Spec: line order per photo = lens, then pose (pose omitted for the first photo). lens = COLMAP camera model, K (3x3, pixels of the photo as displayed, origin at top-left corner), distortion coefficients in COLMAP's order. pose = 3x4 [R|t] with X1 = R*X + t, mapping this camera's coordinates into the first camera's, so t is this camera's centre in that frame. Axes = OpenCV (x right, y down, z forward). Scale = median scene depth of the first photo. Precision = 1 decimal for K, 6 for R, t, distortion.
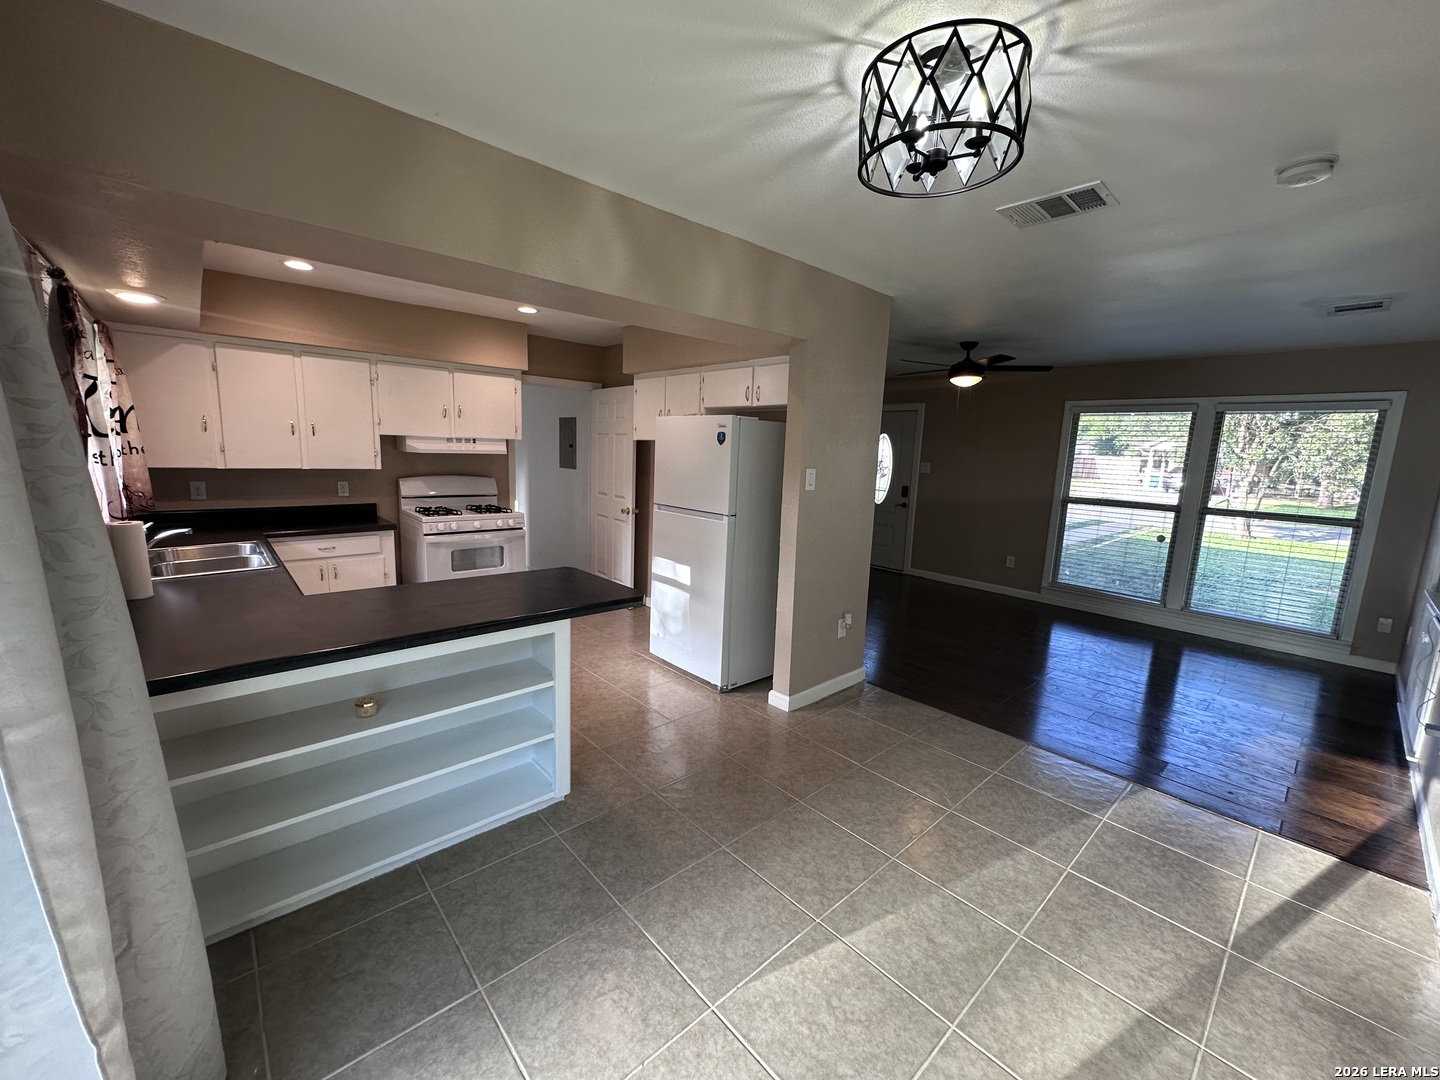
lens RADIAL K [[577.3, 0, 720.0], [0, 577.3, 540.0], [0, 0, 1]] dist [-0.003338, 0.000138]
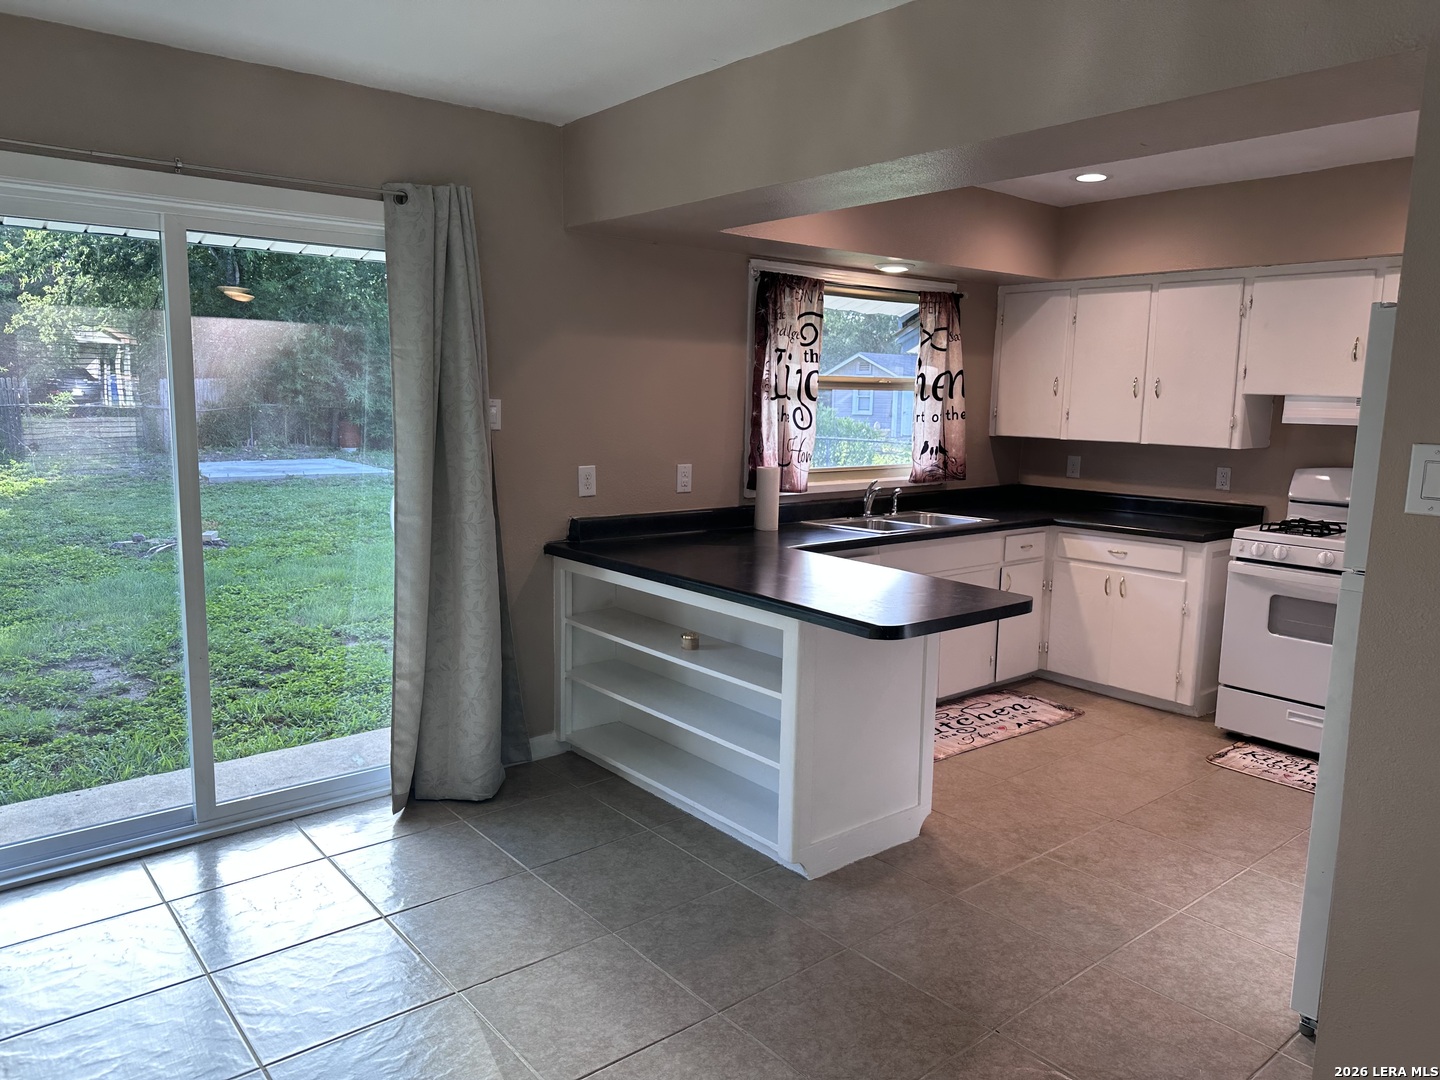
lens RADIAL K [[1016.5, 0, 710.7], [0, 1016.5, 539.5], [0, 0, 1]] dist [0.103392, -0.159276]
pose [[-0.049843, 0.107902, -0.992911, 2.121744], [-0.180143, 0.976871, 0.115202, -0.201465], [0.982377, 0.184608, -0.029253, 1.841802]]
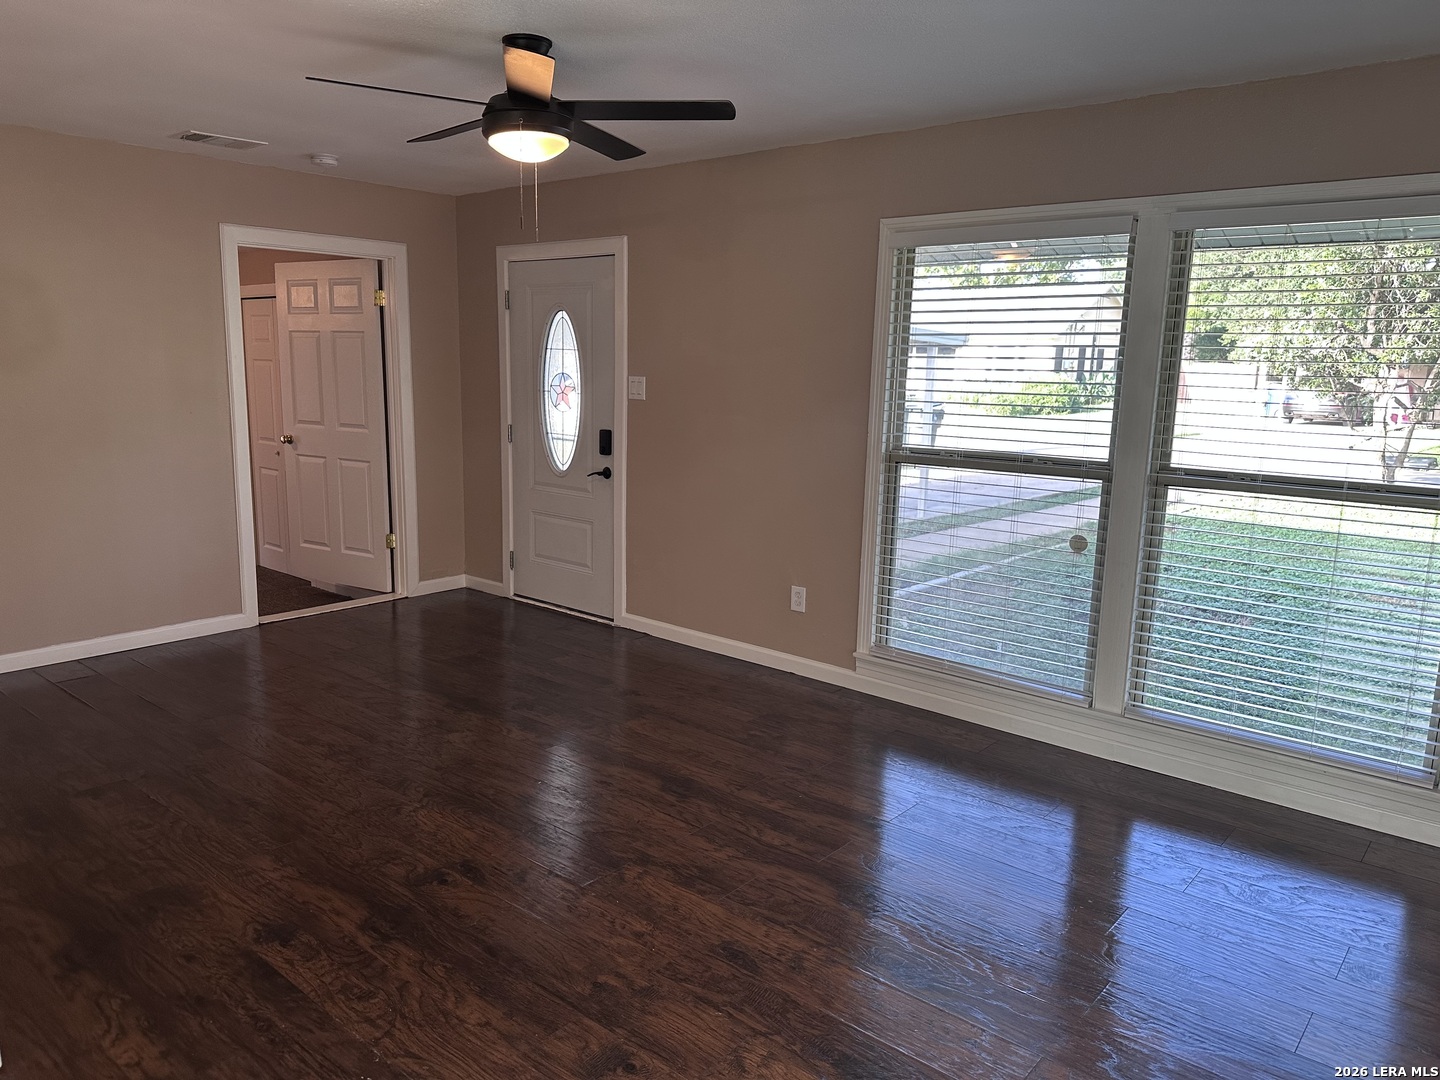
lens RADIAL K [[1016.5, 0, 710.7], [0, 1016.5, 539.5], [0, 0, 1]] dist [0.103392, -0.159276]
pose [[0.992153, -0.037884, 0.119148, 0.370004], [0.035695, 0.999154, 0.020446, -0.027142], [-0.119822, -0.016033, 0.992666, 0.261411]]
